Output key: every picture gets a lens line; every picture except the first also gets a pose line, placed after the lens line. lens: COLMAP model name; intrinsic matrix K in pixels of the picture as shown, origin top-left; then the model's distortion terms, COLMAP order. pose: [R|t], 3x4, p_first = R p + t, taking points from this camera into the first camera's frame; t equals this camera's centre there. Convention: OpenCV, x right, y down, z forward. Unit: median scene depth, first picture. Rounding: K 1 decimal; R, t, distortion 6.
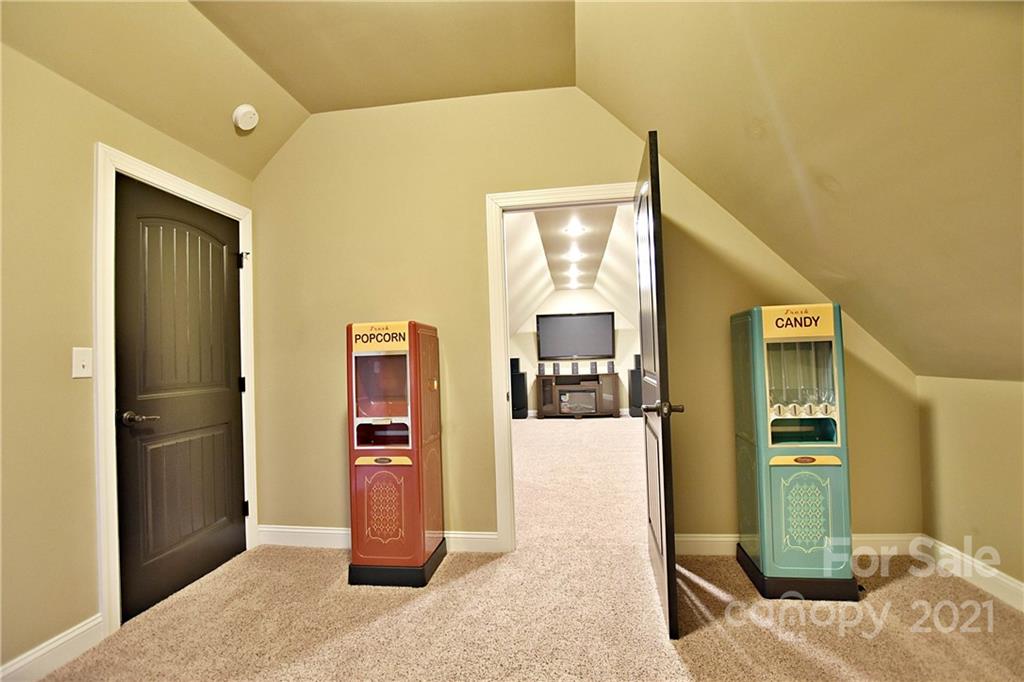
lens RADIAL K [[464.9, 0, 515.5], [0, 464.9, 346.1], [0, 0, 1]] dist [-0.039760, 0.008702]
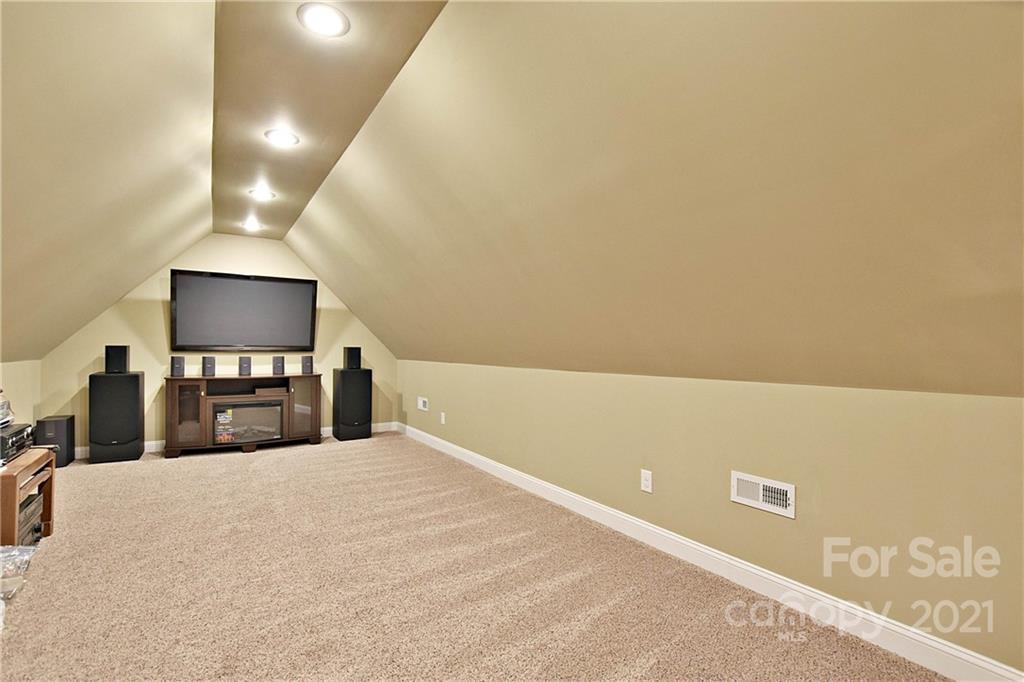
lens RADIAL K [[464.9, 0, 515.5], [0, 464.9, 346.1], [0, 0, 1]] dist [-0.039760, 0.008702]
pose [[0.762134, 0.038324, 0.646284, 0.010541], [-0.039155, 0.999148, -0.013075, 0.015923], [-0.646234, -0.015340, 0.762985, 0.324112]]
